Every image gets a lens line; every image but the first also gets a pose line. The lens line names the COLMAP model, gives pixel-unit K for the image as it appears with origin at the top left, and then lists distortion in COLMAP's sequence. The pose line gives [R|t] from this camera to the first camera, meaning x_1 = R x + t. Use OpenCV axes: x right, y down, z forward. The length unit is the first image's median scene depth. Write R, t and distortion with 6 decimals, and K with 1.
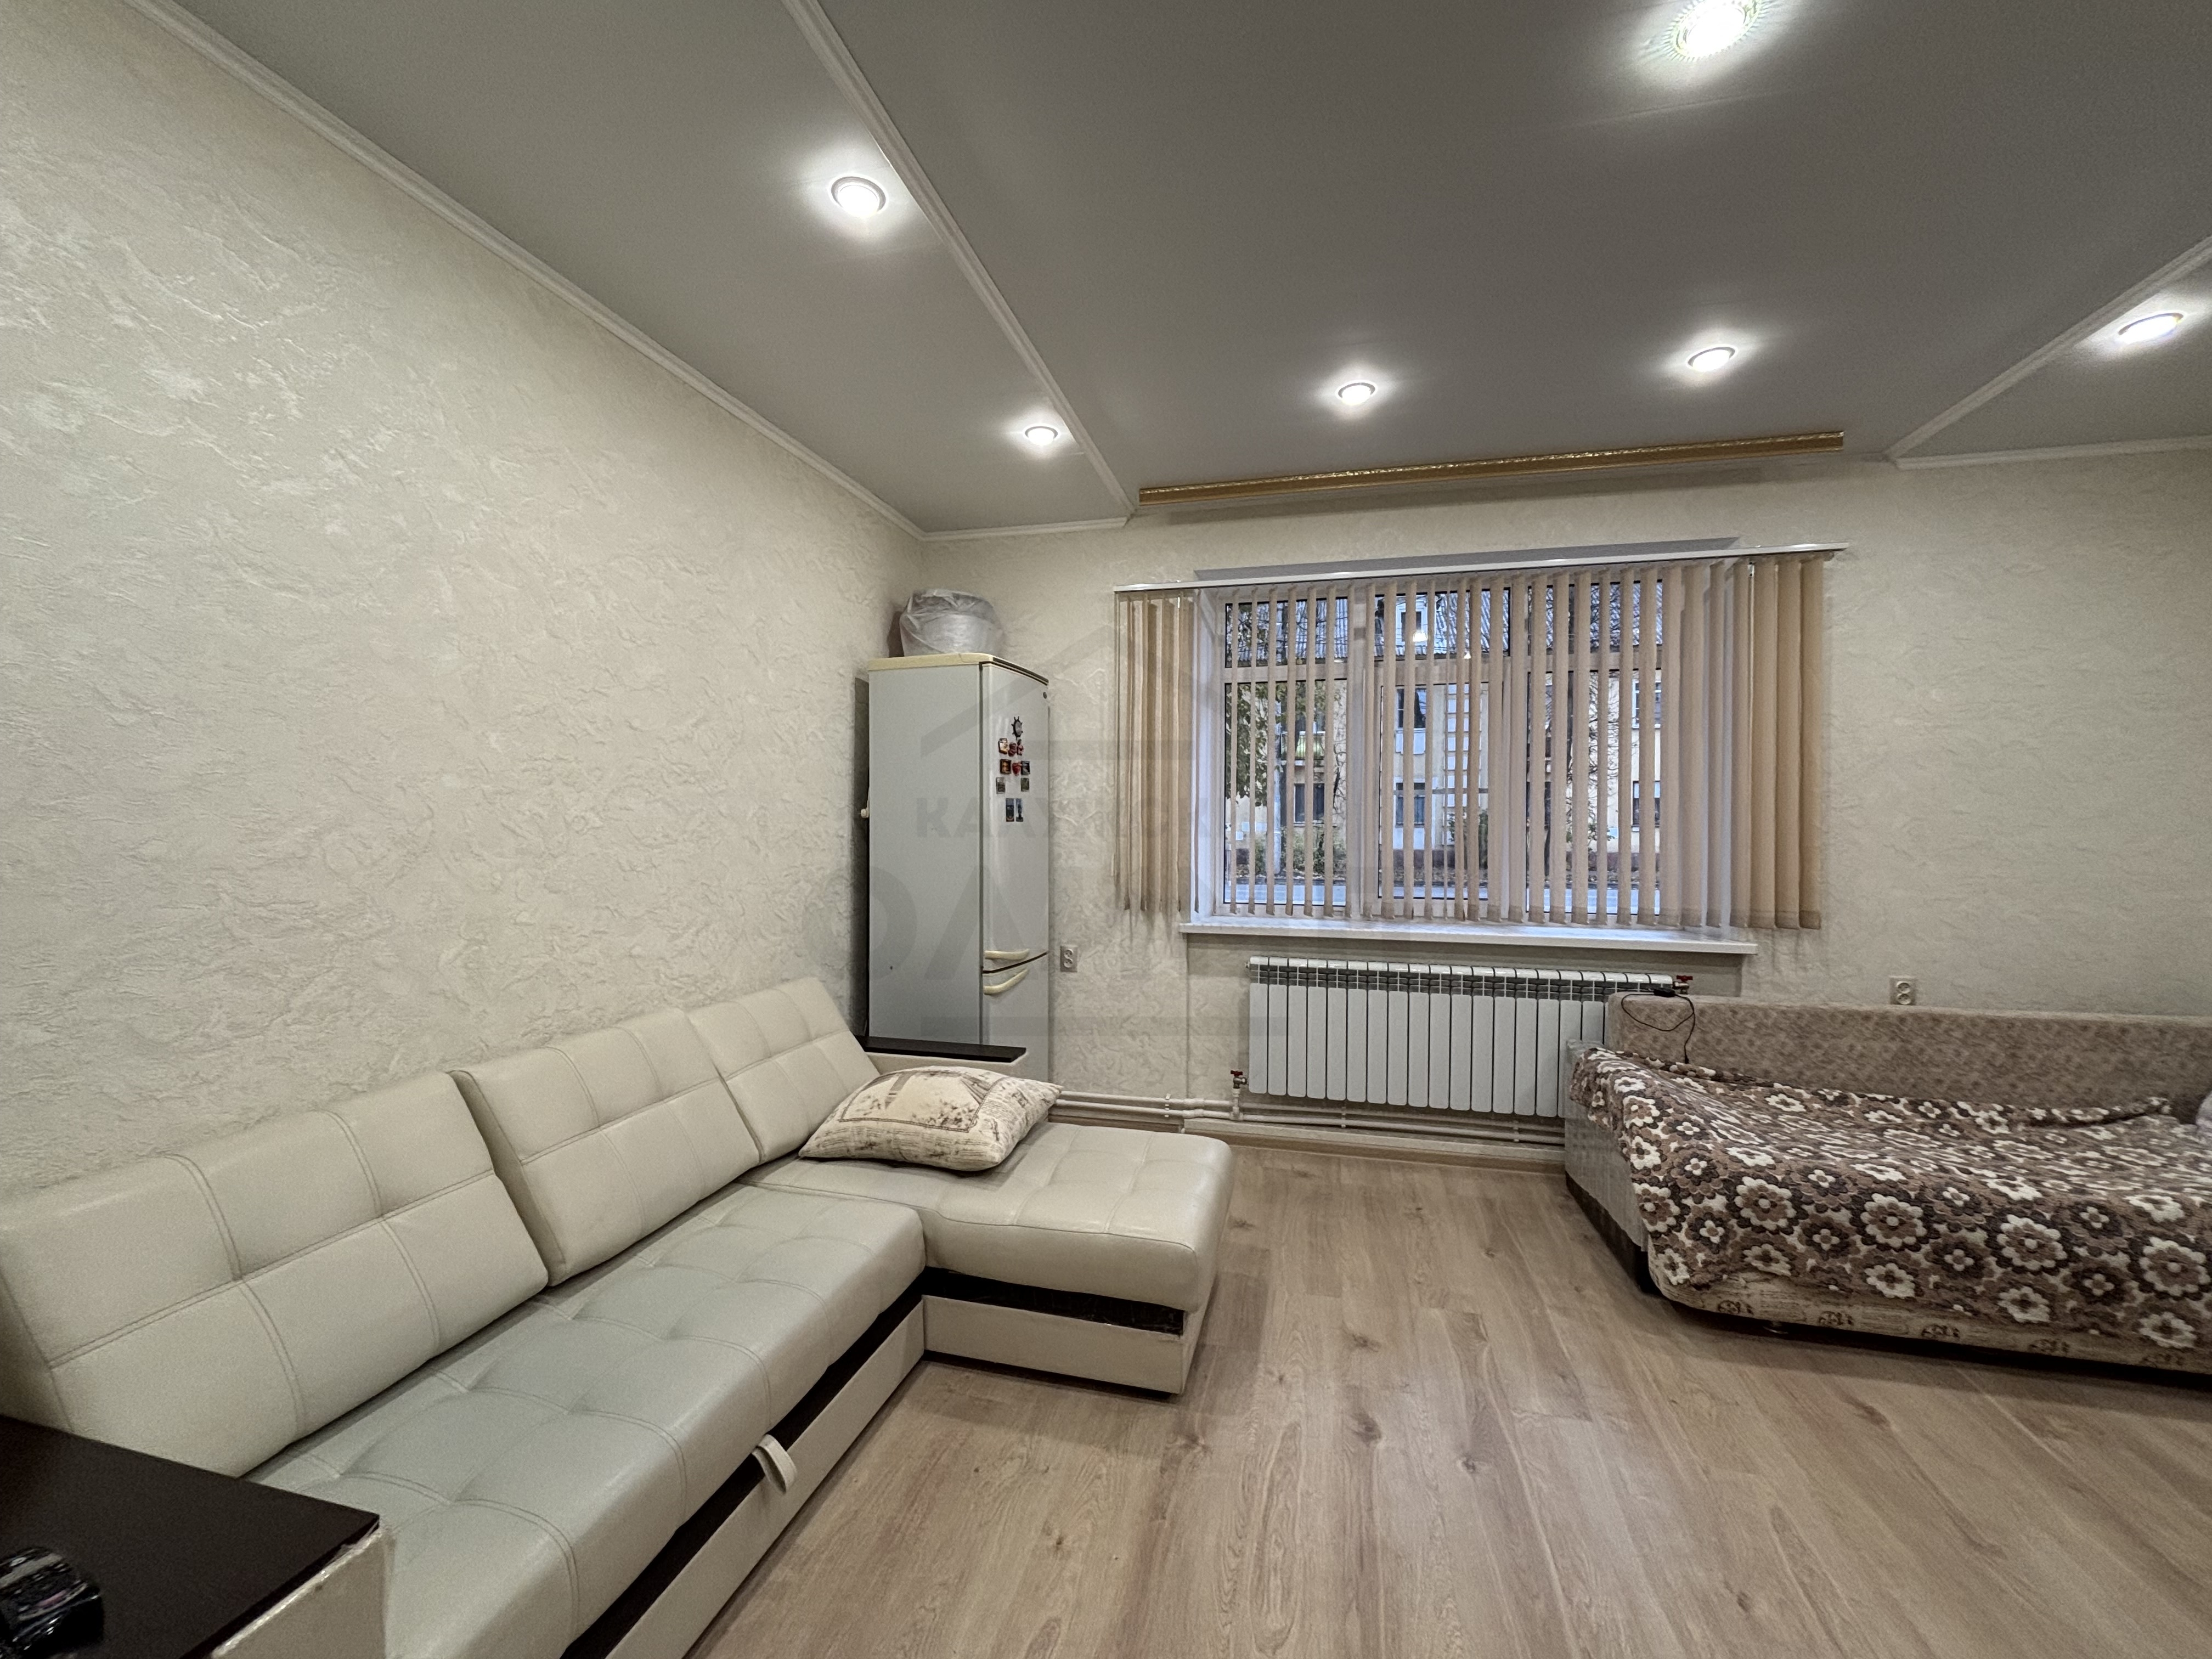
lens RADIAL K [[893.9, 0, 1107.6], [0, 893.9, 826.2], [0, 0, 1]] dist [-0.002640, 0.000410]
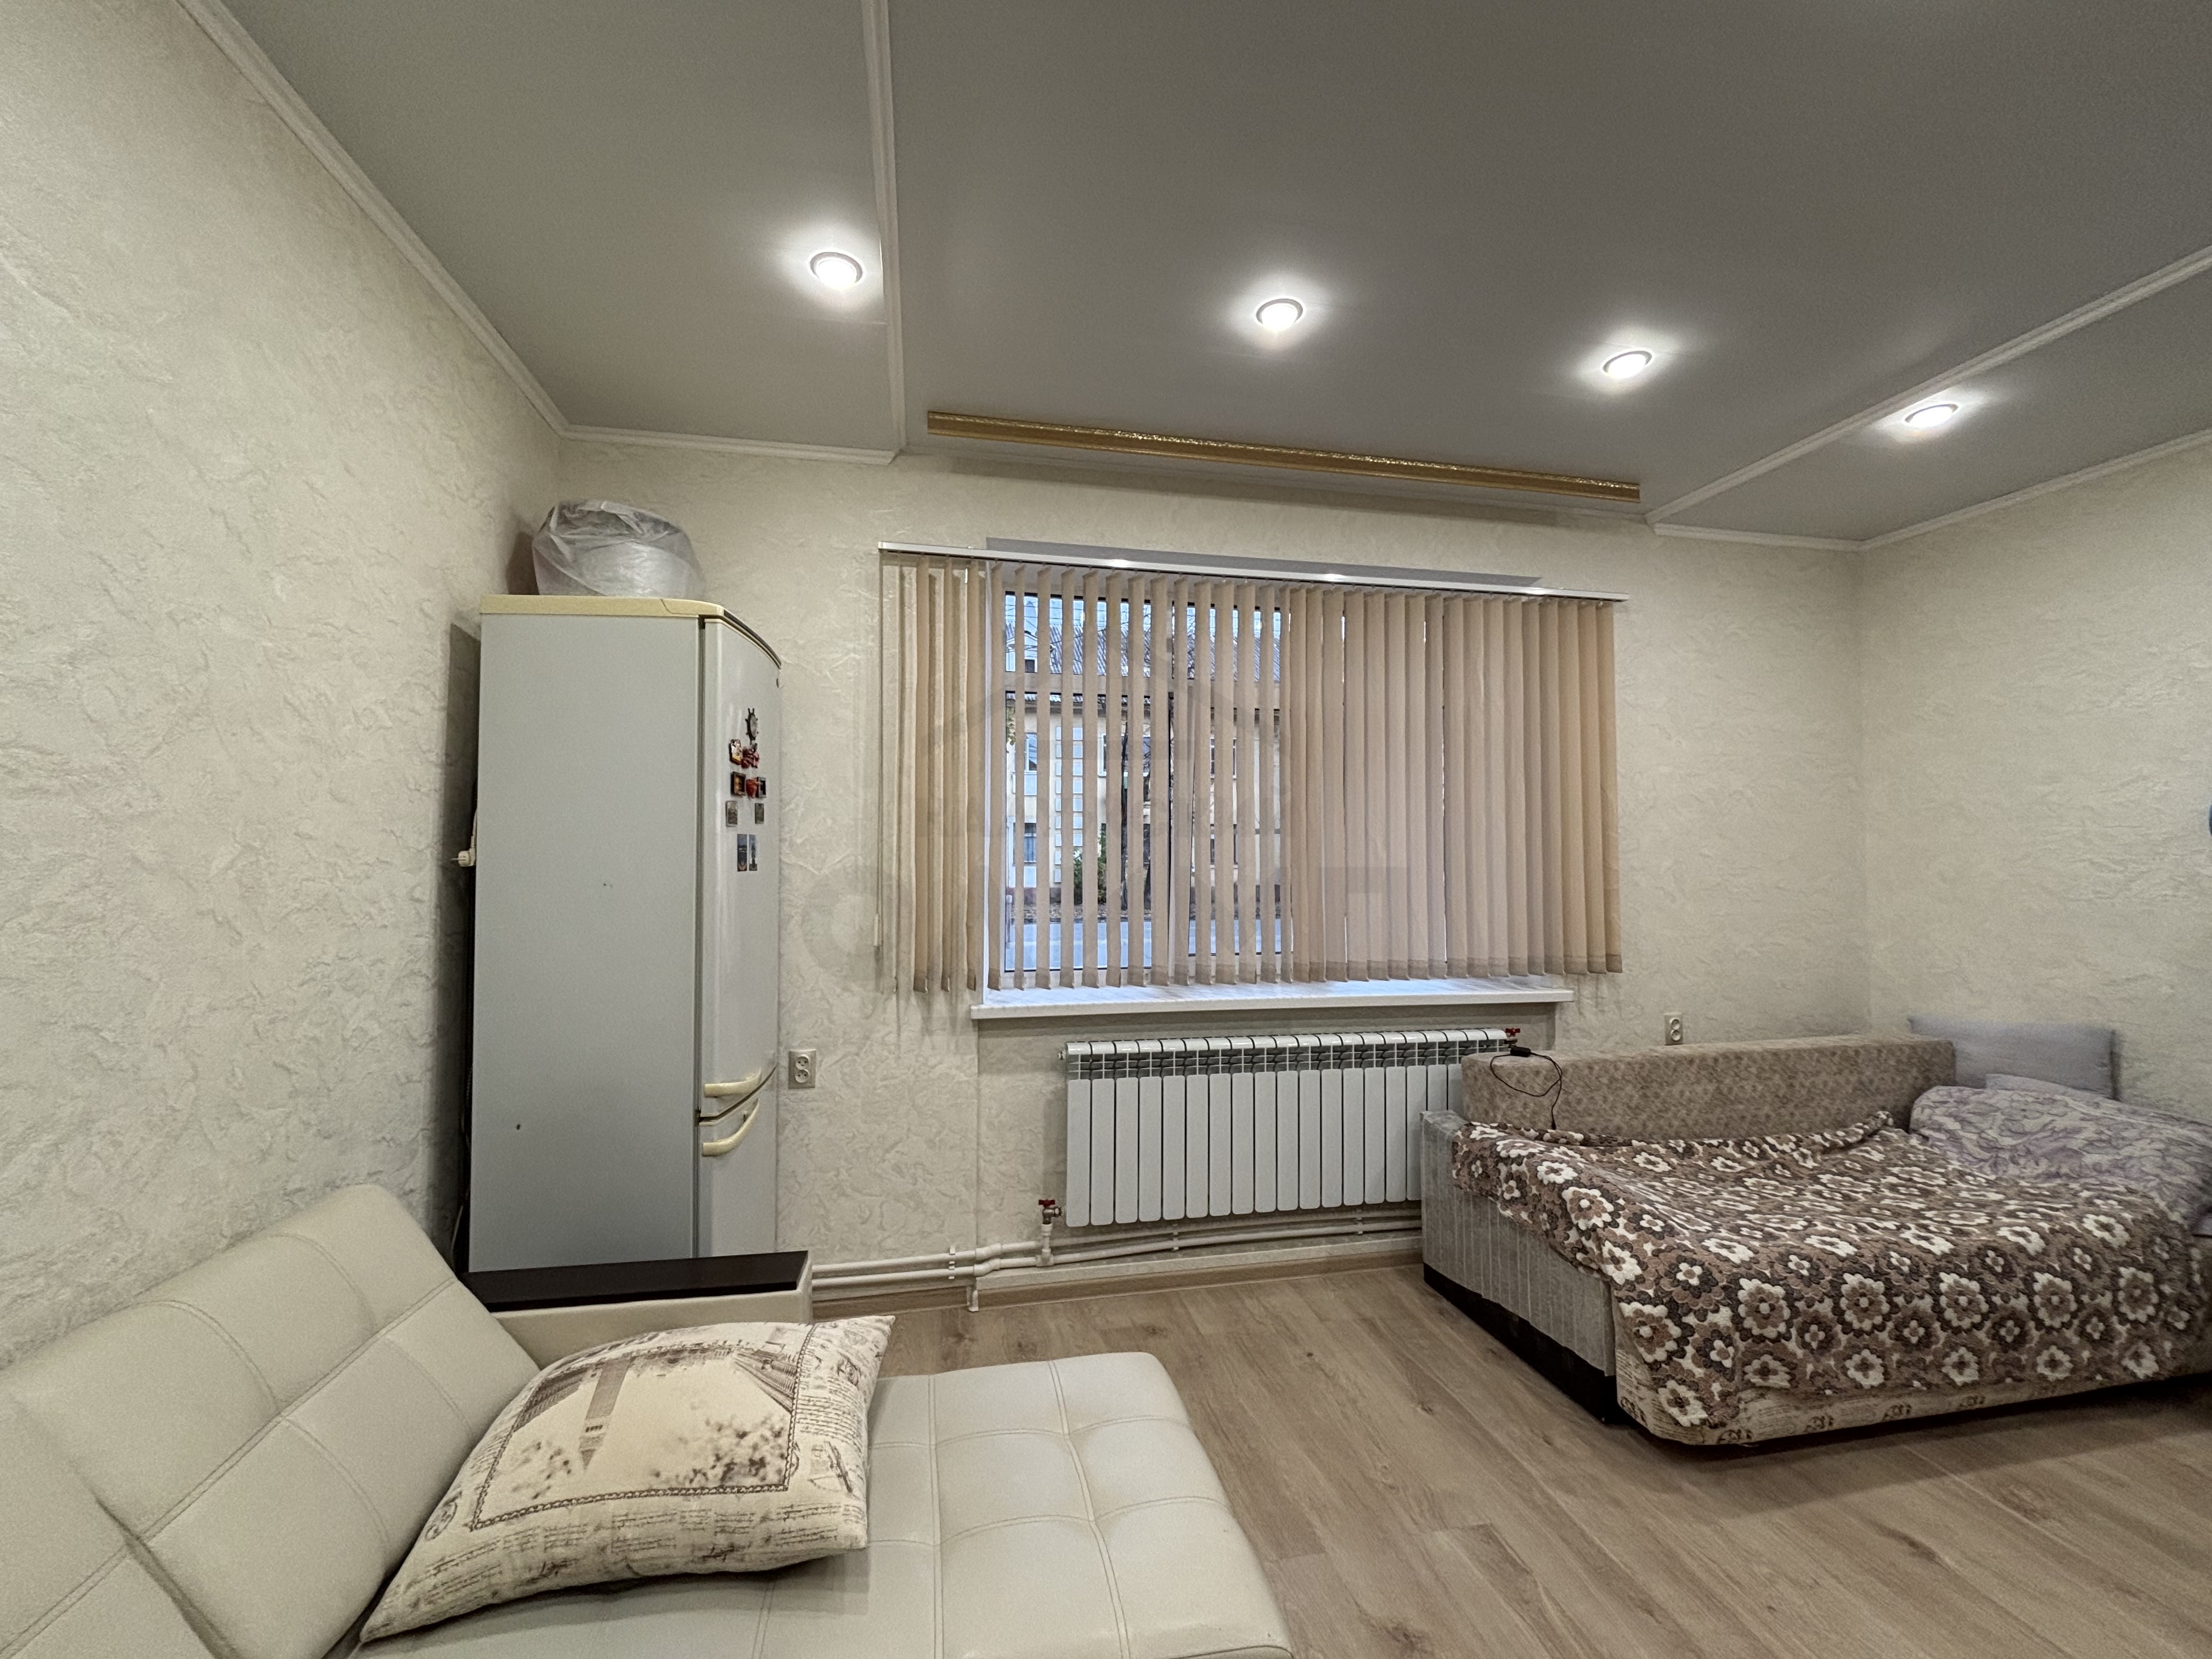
lens RADIAL K [[893.9, 0, 1099.2], [0, 893.9, 824.9], [0, 0, 1]] dist [-0.002640, 0.000410]
pose [[0.904139, 0.013469, 0.427025, -0.165008], [0.004780, 0.999121, -0.041636, -0.010962], [-0.427211, 0.039686, 0.903281, 0.339901]]
